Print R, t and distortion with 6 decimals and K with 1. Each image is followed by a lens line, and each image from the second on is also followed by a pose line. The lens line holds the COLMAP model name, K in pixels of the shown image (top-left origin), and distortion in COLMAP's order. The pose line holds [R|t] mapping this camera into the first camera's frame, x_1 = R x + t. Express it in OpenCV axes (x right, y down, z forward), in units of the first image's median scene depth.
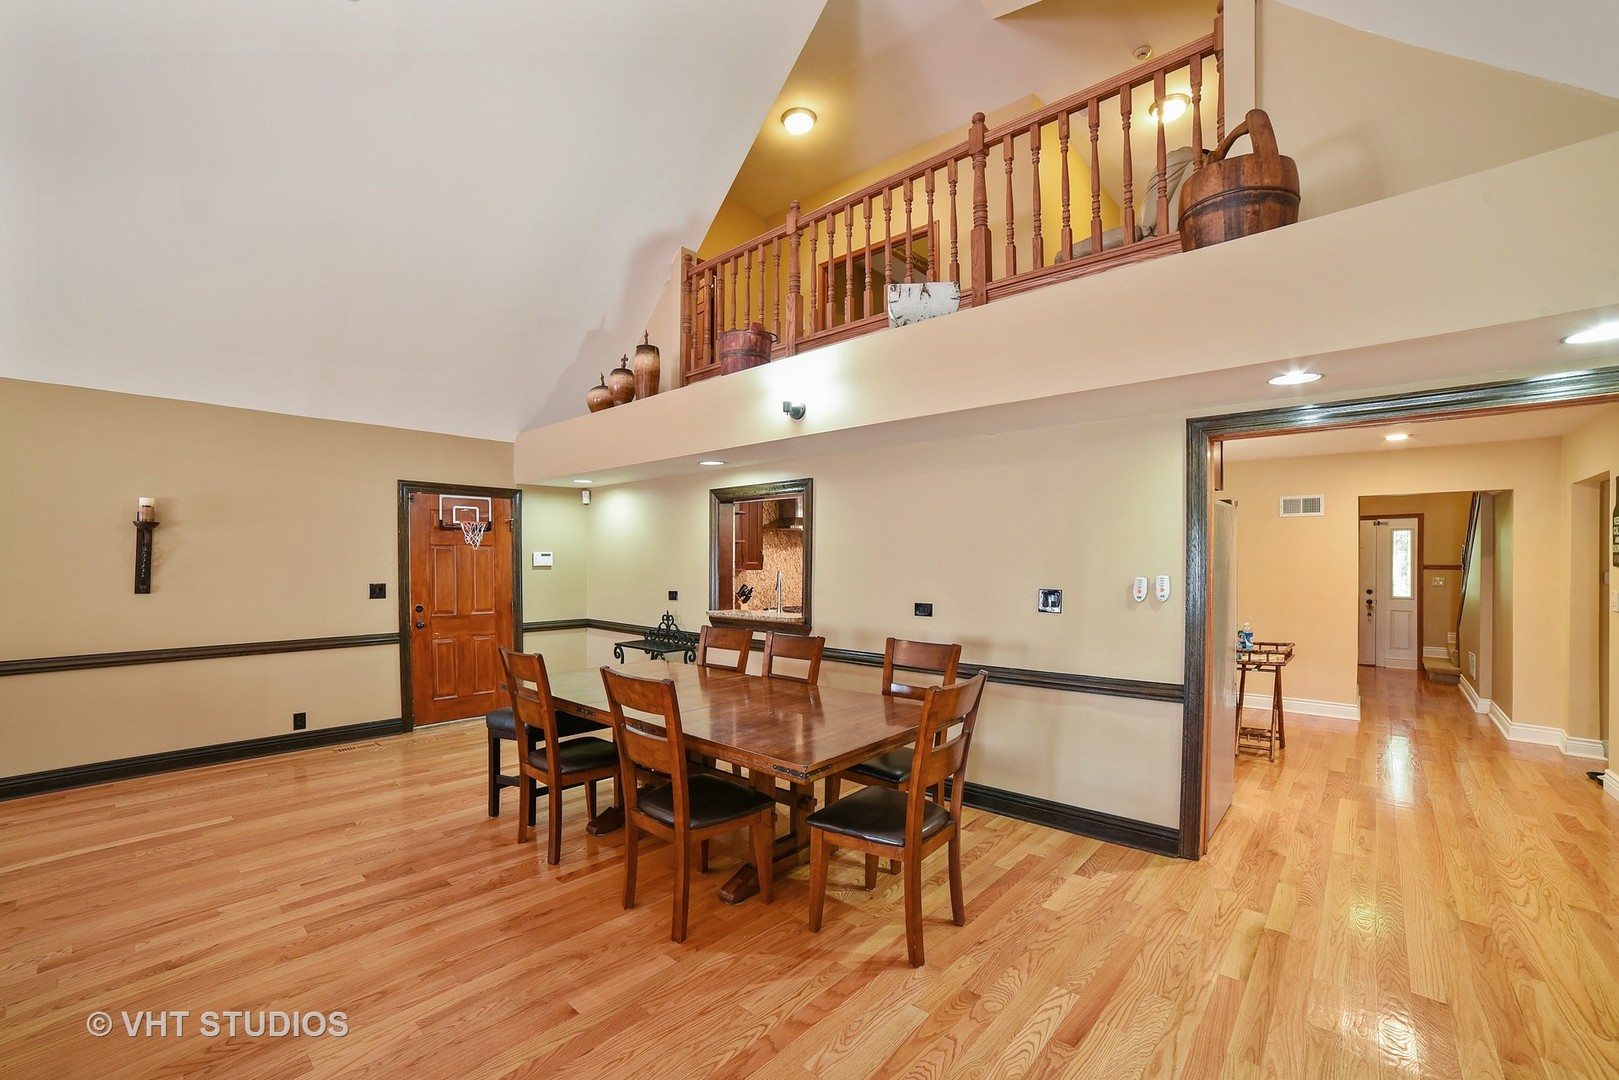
lens RADIAL K [[656.1, 0, 808.4], [0, 656.1, 557.5], [0, 0, 1]] dist [-0.102230, 0.028279]
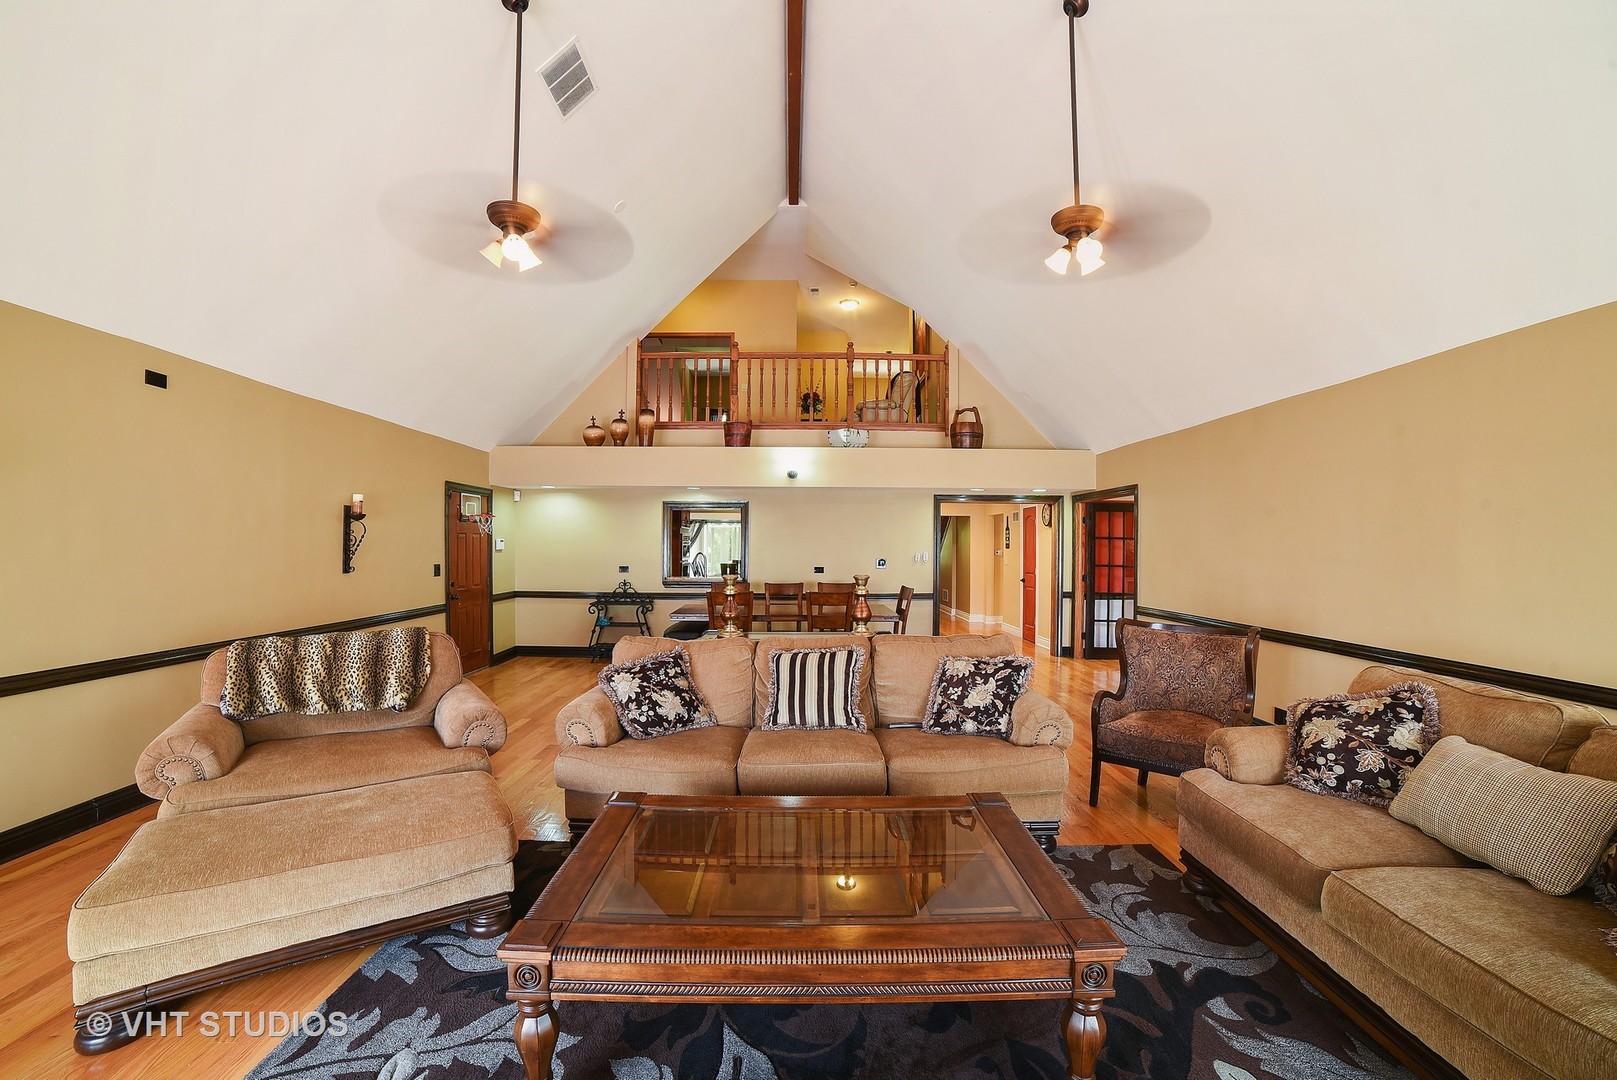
lens RADIAL K [[654.9, 0, 804.0], [0, 654.9, 536.5], [0, 0, 1]] dist [-0.079505, 0.028380]
pose [[0.732729, 0.007001, 0.680485, -0.957648], [-0.002548, 0.999968, -0.007544, -0.006382], [-0.680516, 0.003794, 0.732723, -0.384355]]
